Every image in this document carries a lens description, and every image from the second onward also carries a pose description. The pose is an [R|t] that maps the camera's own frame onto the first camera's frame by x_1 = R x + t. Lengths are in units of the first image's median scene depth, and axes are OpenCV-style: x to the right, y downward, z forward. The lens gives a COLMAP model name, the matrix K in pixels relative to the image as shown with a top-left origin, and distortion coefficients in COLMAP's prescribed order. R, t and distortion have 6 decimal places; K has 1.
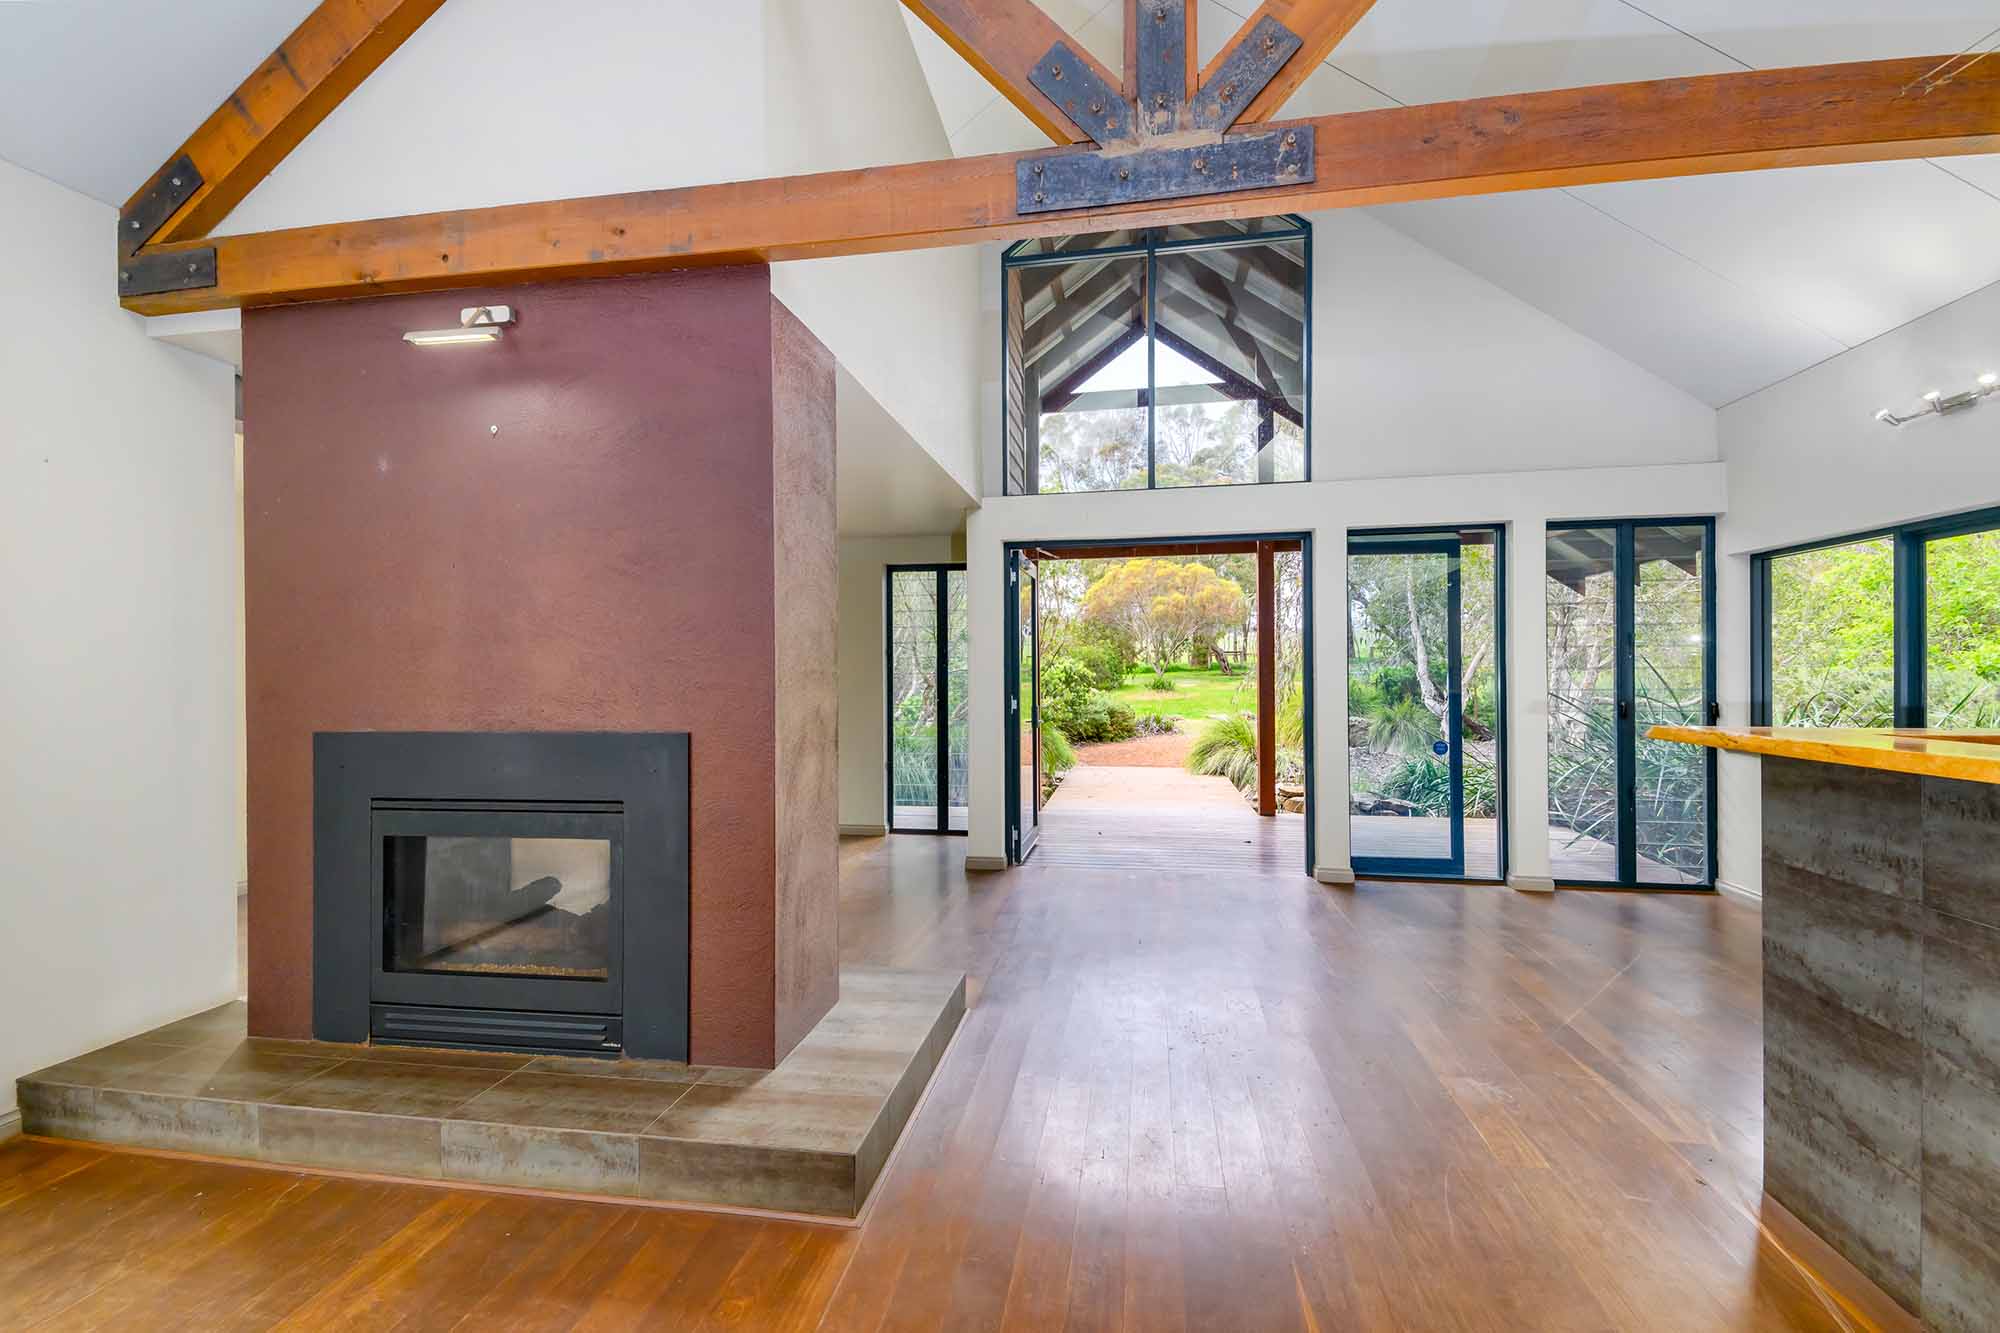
lens RADIAL K [[913.1, 0, 972.0], [0, 913.1, 671.1], [0, 0, 1]] dist [0.025326, -0.014242]
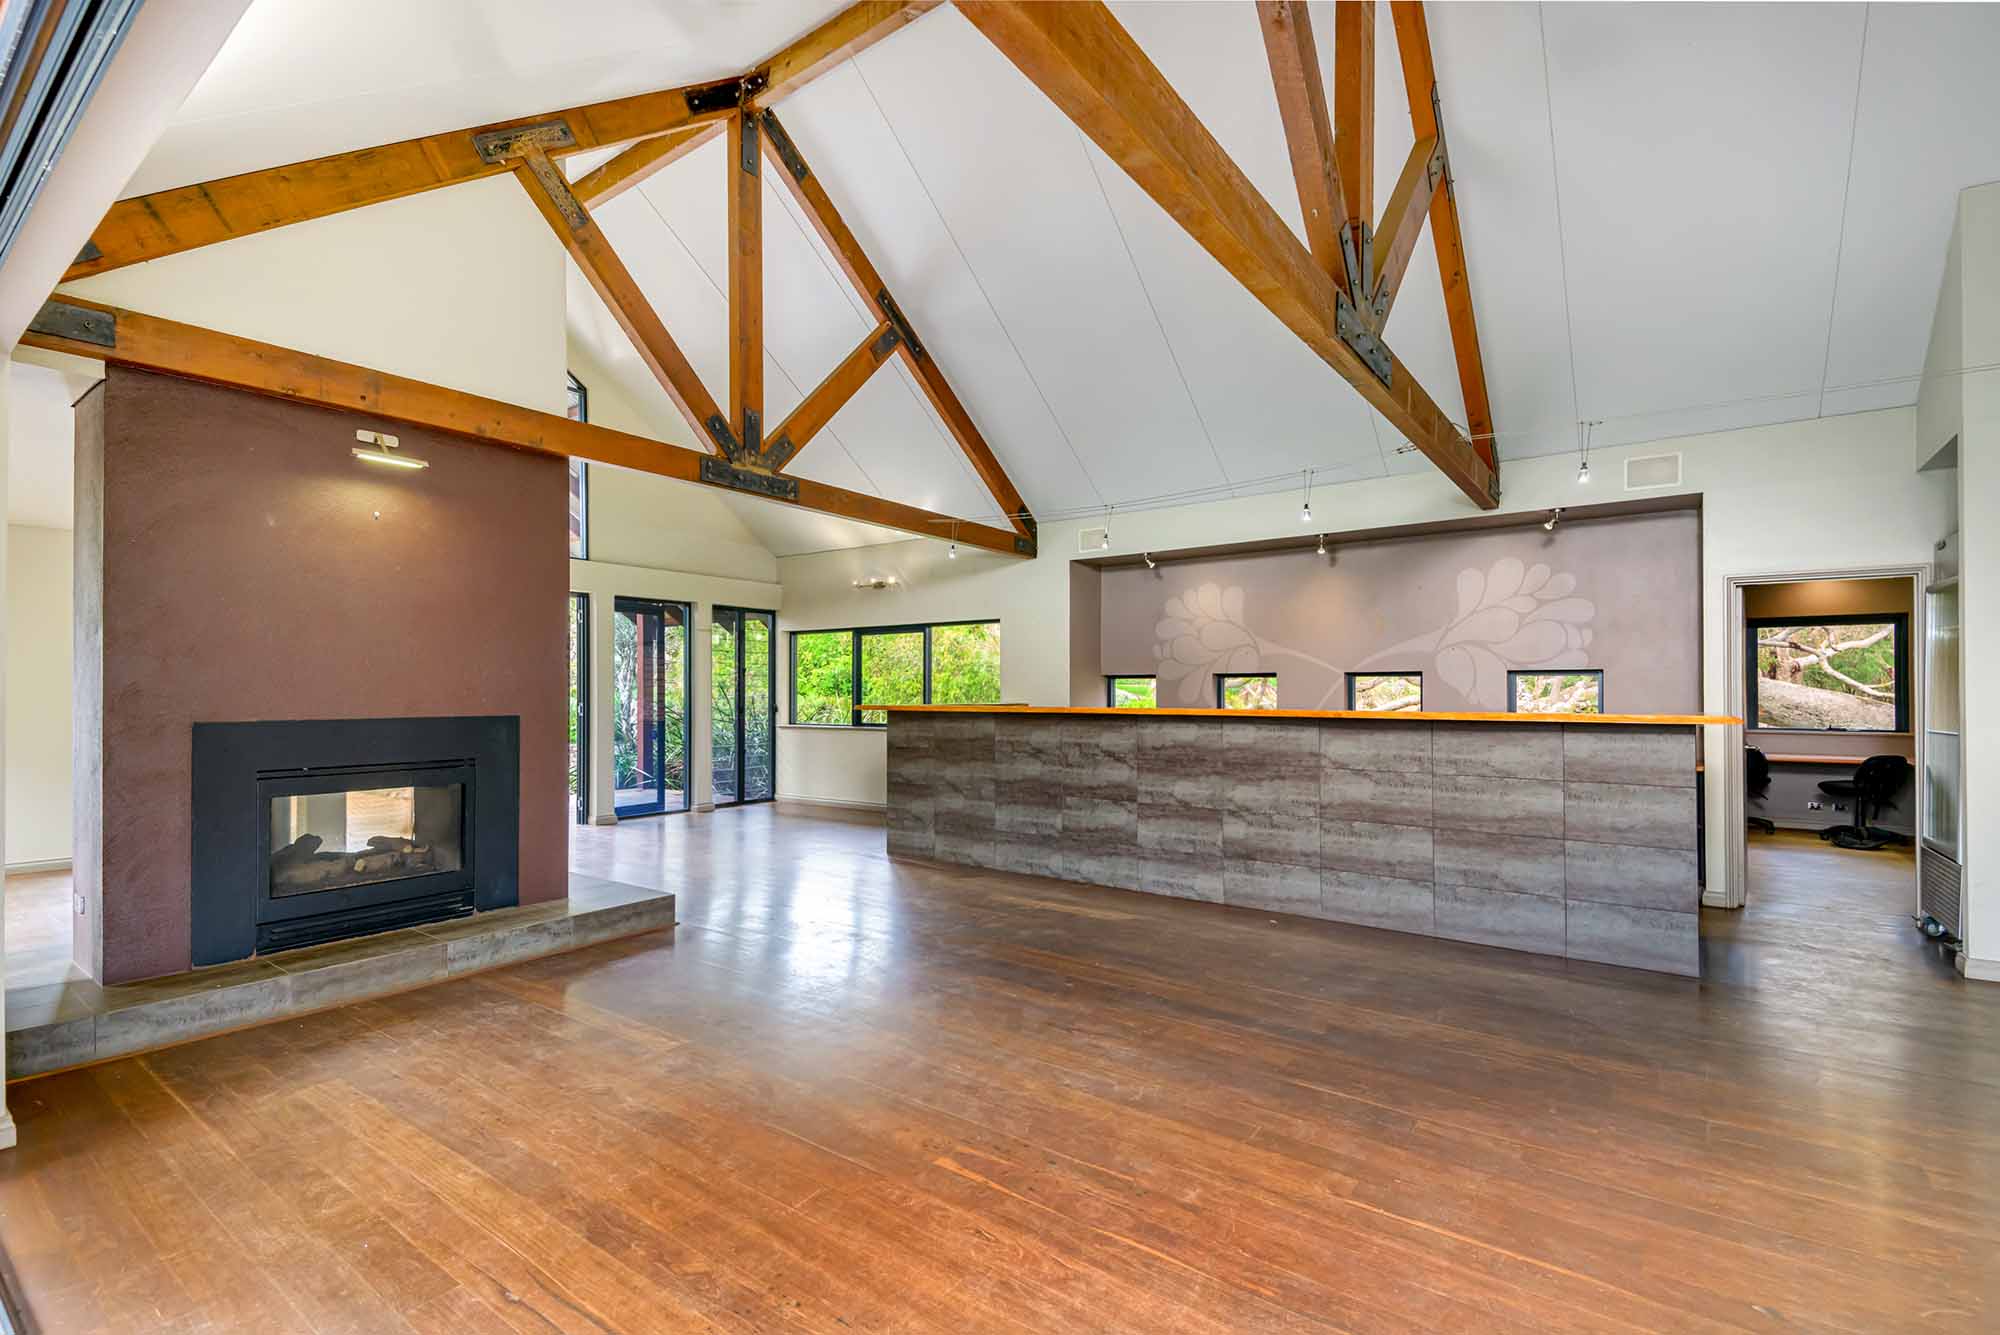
lens RADIAL K [[904.8, 0, 981.4], [0, 904.8, 681.8], [0, 0, 1]] dist [0.020992, -0.000002]
pose [[0.453642, 0.015216, 0.891054, -1.575307], [-0.004910, 0.999882, -0.014575, 0.027313], [-0.891170, 0.002237, 0.453663, -0.610976]]
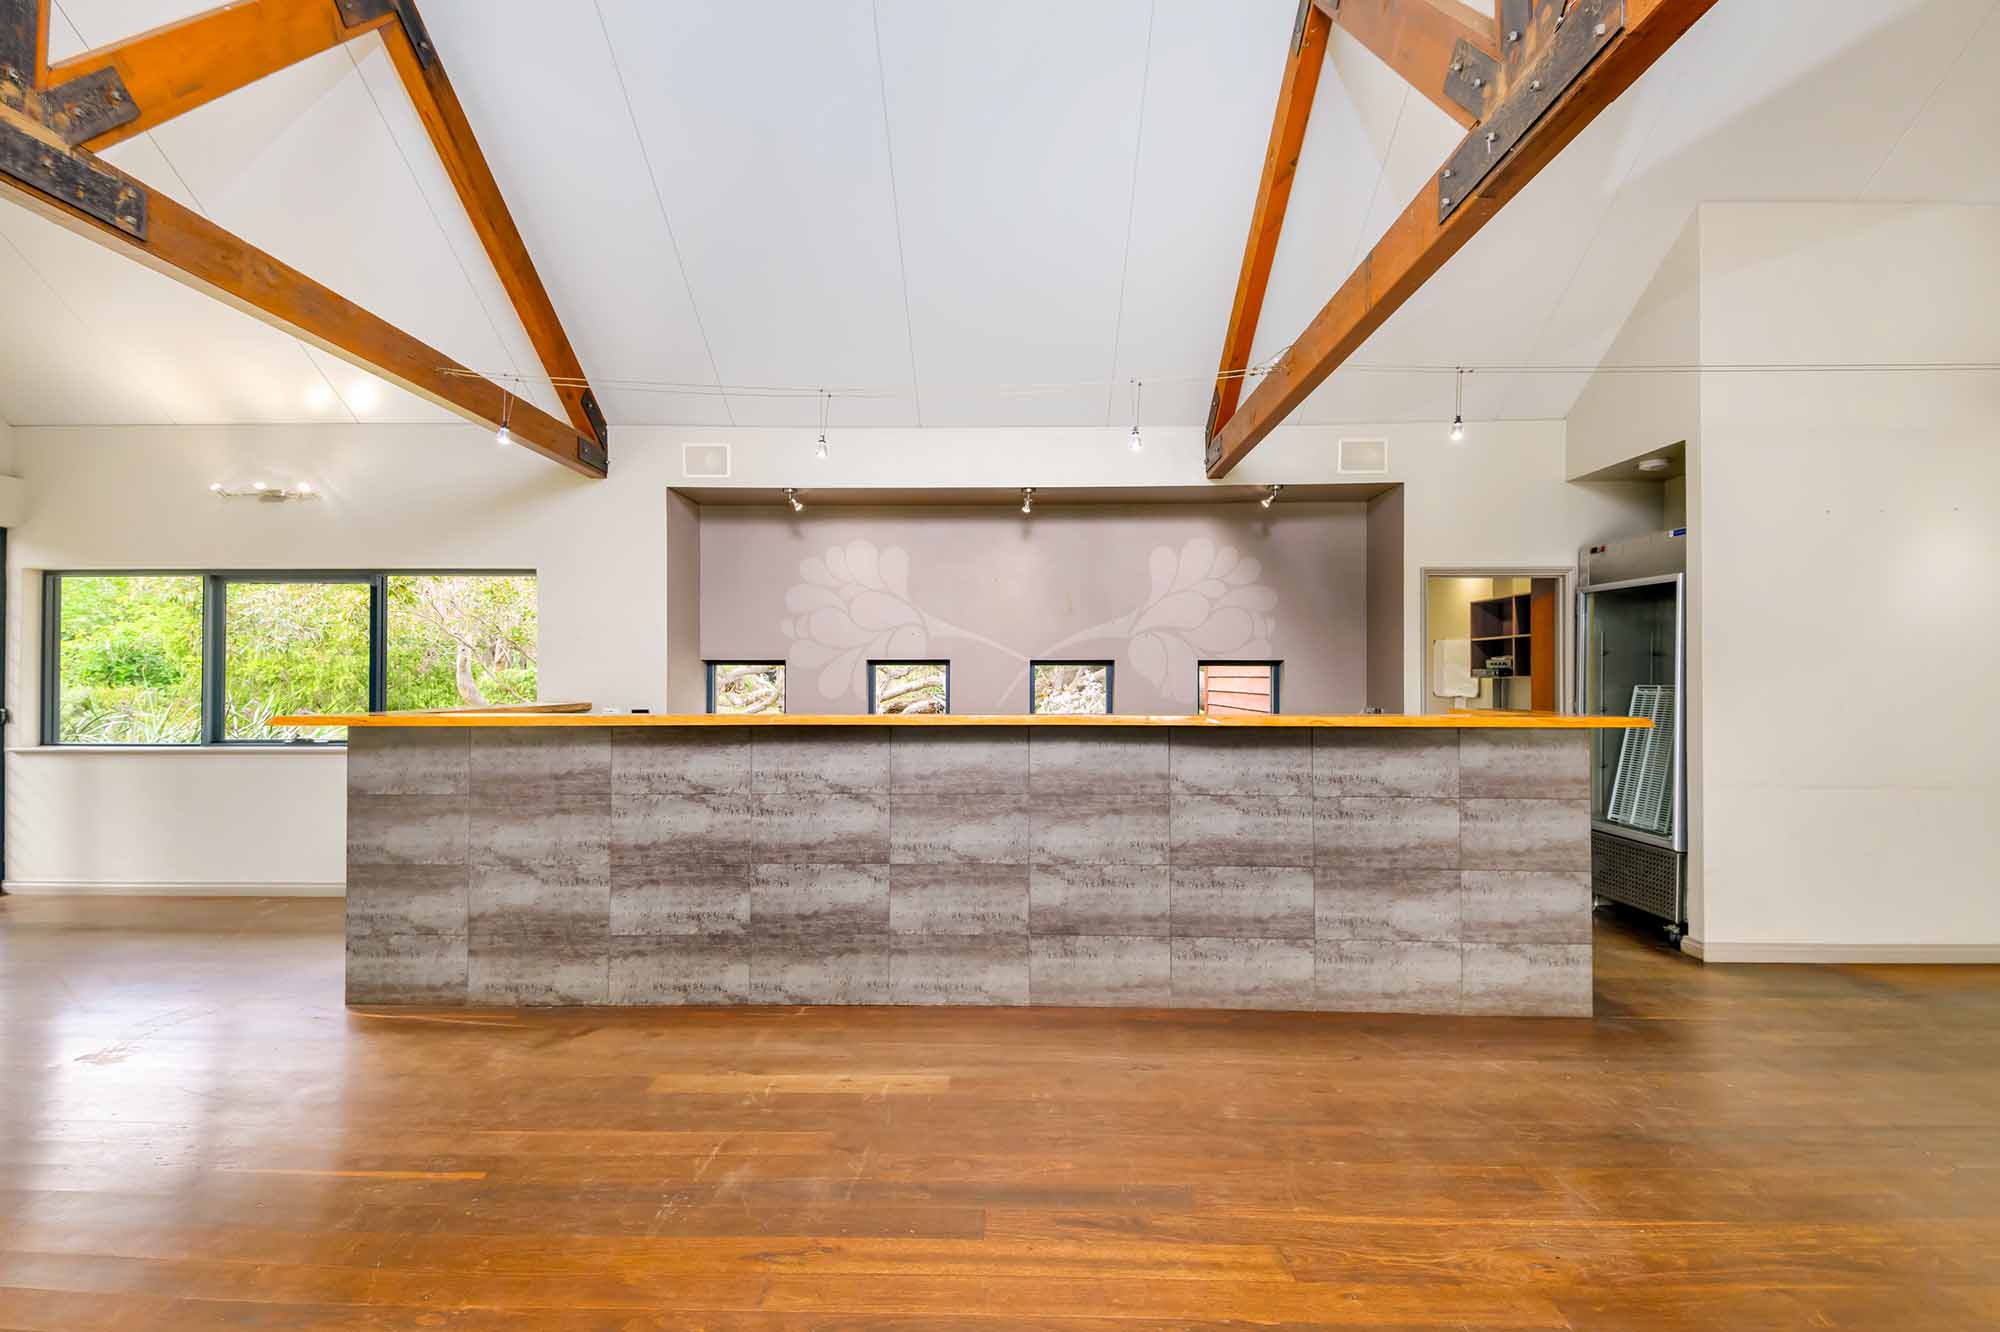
lens RADIAL K [[902.2, 0, 1000.0], [0, 902.2, 666.0], [0, 0, 1]] dist [0.066038, -0.043354]
pose [[-0.156708, 0.015905, 0.987517, -0.815449], [-0.002051, 0.999863, -0.016429, 0.004090], [-0.987643, -0.004600, -0.156654, 0.129510]]
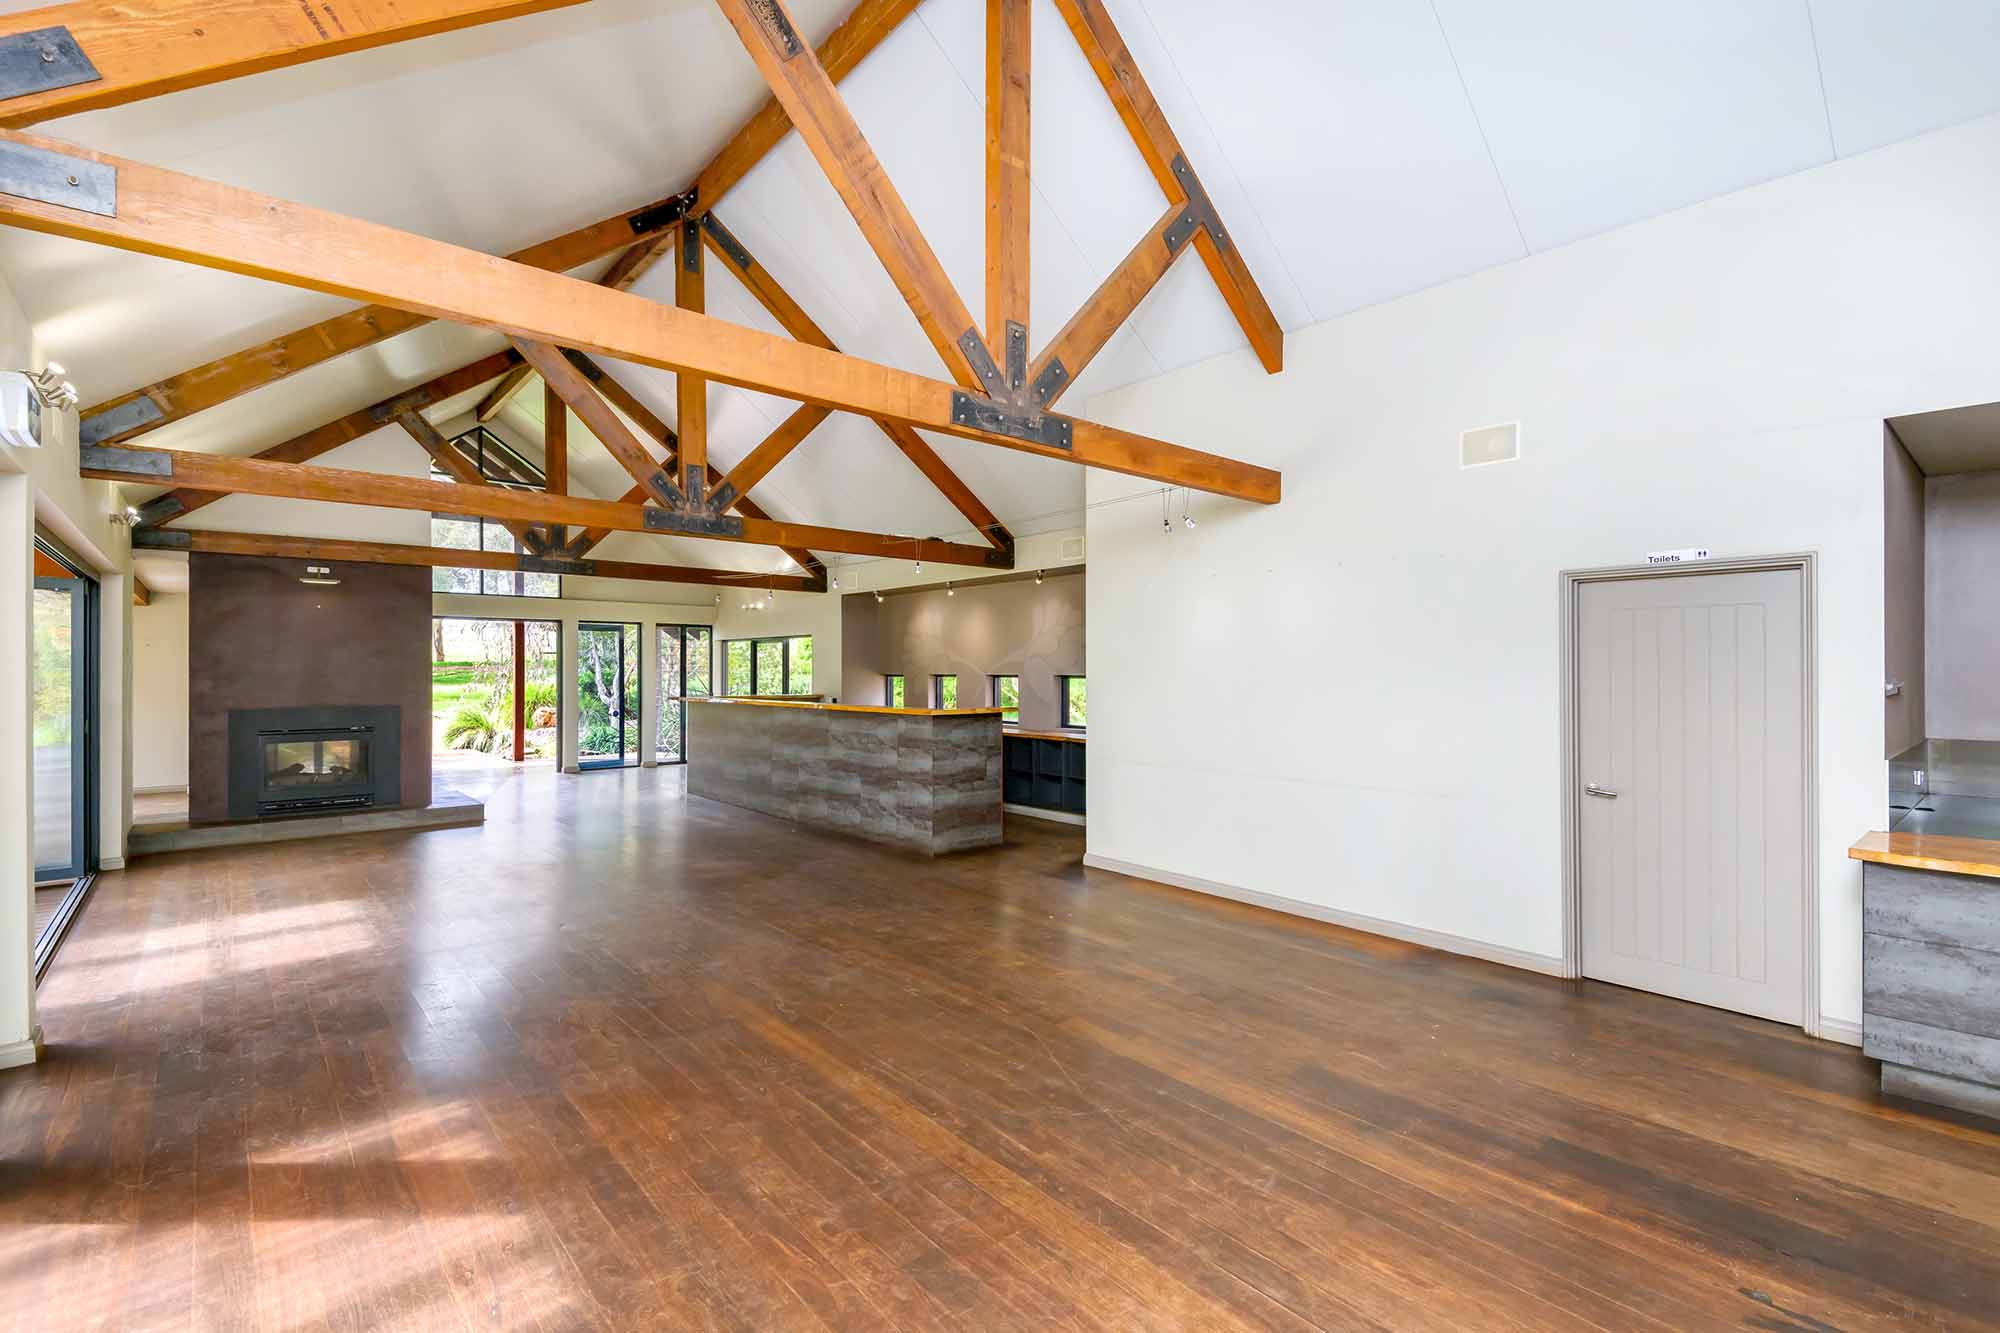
lens RADIAL K [[876.3, 0, 1000.0], [0, 876.3, 666.5], [0, 0, 1]] dist [0.000371, -0.000072]
pose [[0.620859, 0.008021, 0.783881, -1.574932], [-0.002906, 0.999964, -0.007930, -0.056198], [-0.783917, 0.002645, 0.620860, -2.885472]]
